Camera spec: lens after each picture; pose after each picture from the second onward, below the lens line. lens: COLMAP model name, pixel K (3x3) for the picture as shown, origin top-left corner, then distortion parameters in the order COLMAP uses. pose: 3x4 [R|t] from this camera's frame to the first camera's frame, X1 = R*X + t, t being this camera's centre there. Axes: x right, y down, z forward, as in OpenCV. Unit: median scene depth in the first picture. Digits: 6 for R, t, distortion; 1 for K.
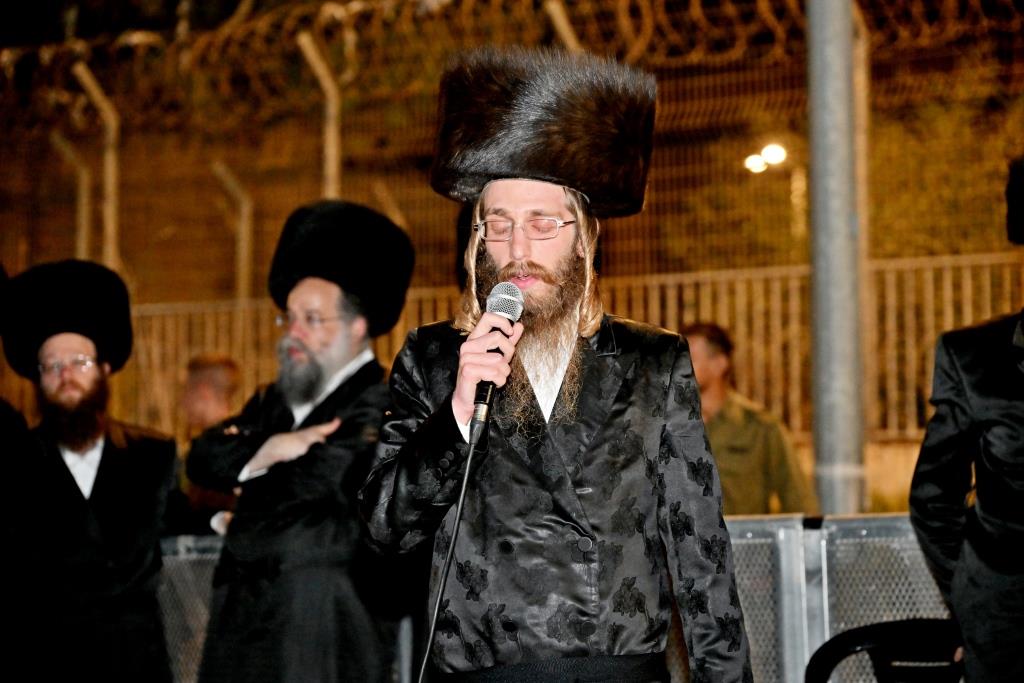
lens RADIAL K [[2751.0, 0, 511.8], [0, 2751.0, 340.6], [0, 0, 1]] dist [-0.010010, 0.000000]
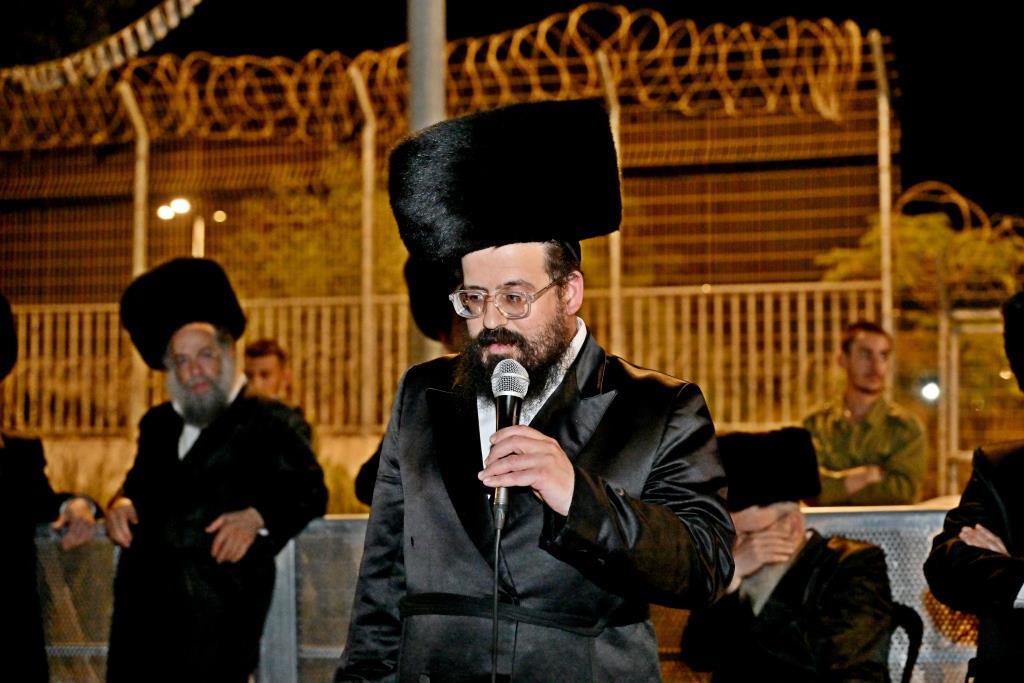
lens RADIAL K [[2004.0, 0, 512.8], [0, 2004.0, 346.0], [0, 0, 1]] dist [0.038422, 0.000000]
pose [[0.955198, 0.026267, 0.294798, -0.084463], [-0.024142, 0.999650, -0.010845, 0.003923], [-0.294980, 0.003242, 0.955498, 0.061635]]
